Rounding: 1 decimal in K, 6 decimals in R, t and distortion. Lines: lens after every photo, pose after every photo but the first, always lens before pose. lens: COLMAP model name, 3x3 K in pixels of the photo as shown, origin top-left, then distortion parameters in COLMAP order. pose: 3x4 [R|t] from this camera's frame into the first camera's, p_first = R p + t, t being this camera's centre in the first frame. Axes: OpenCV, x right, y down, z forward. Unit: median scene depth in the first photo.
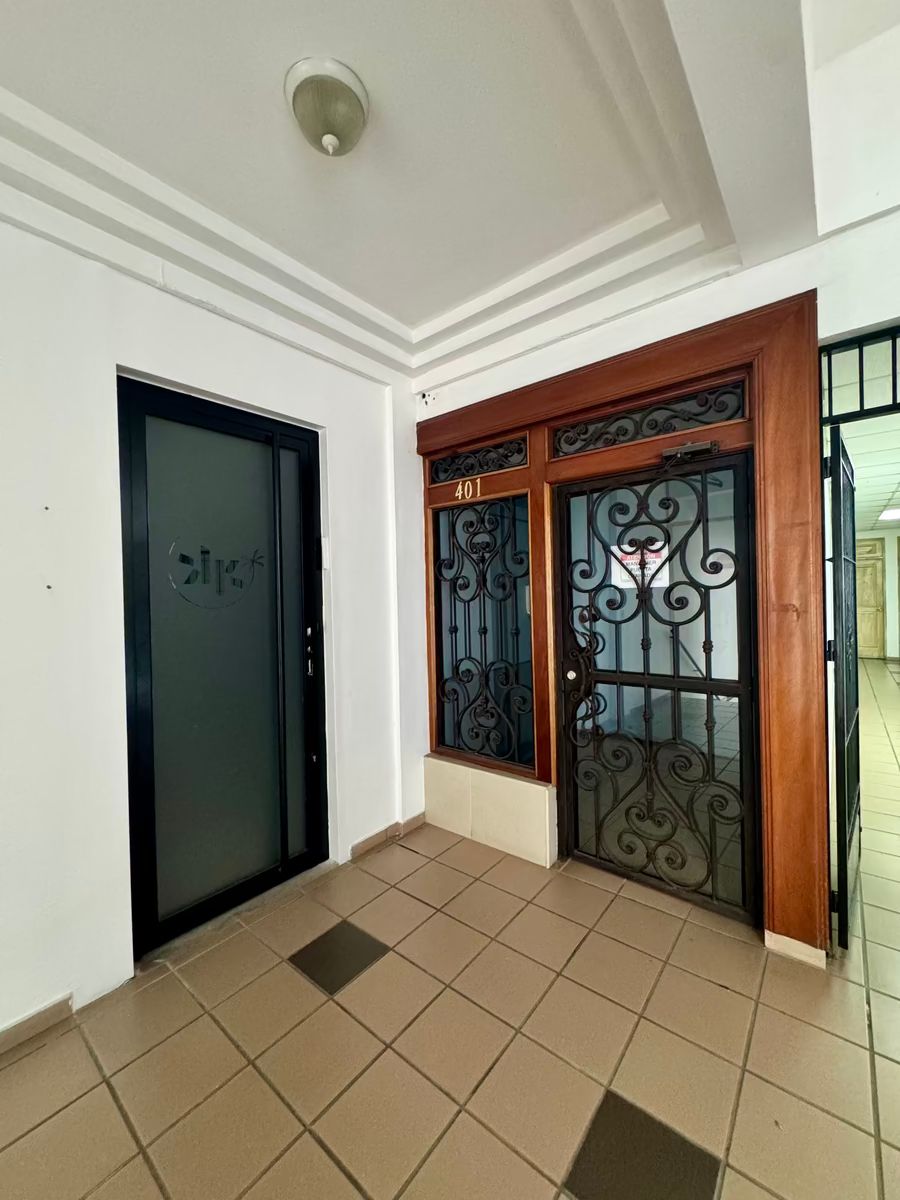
lens RADIAL K [[480.3, 0, 448.1], [0, 480.3, 596.4], [0, 0, 1]] dist [-0.003440, 0.000702]
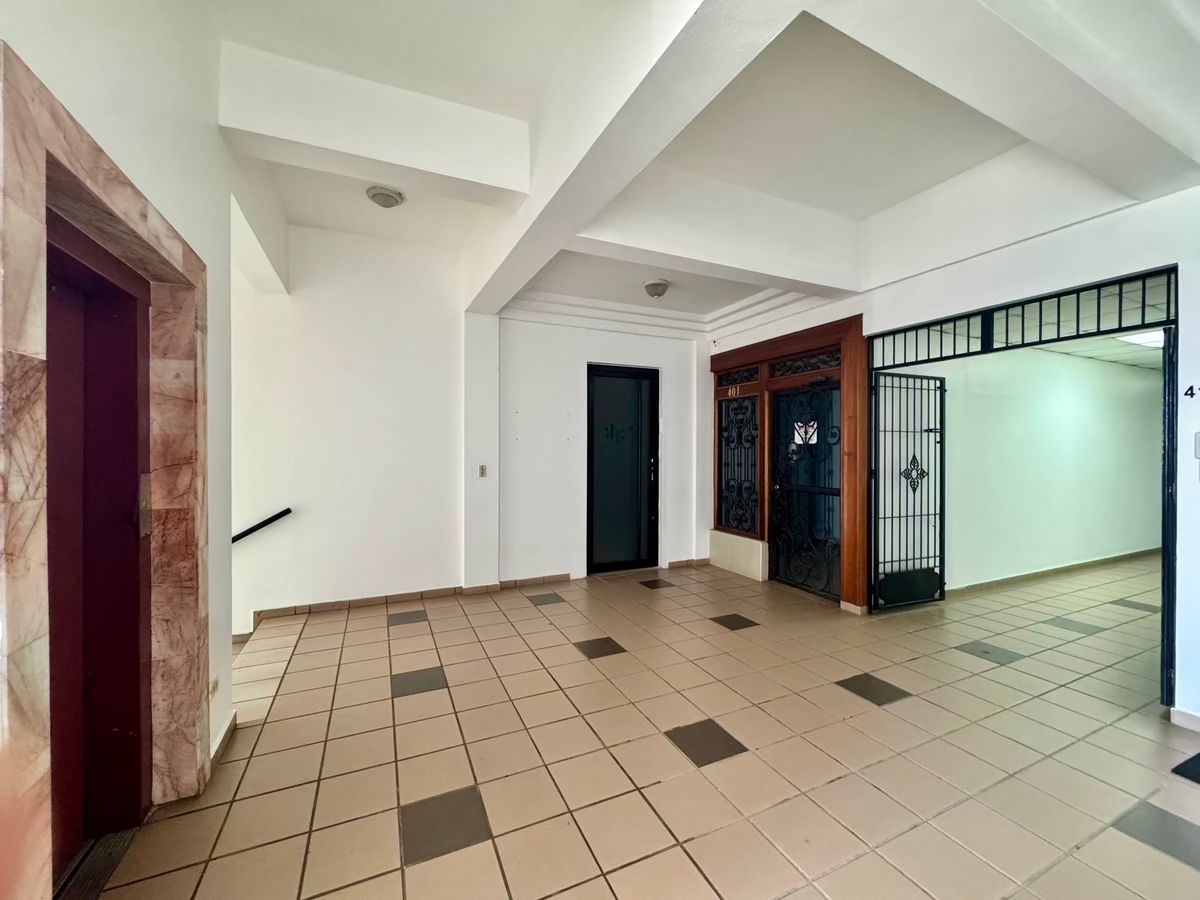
lens RADIAL K [[480.3, 0, 598.1], [0, 480.3, 454.6], [0, 0, 1]] dist [-0.003440, 0.000702]
pose [[0.898150, 0.031307, -0.438574, 0.420177], [-0.026526, 0.999503, 0.017025, 0.013897], [0.438889, -0.003657, 0.898534, -1.011731]]
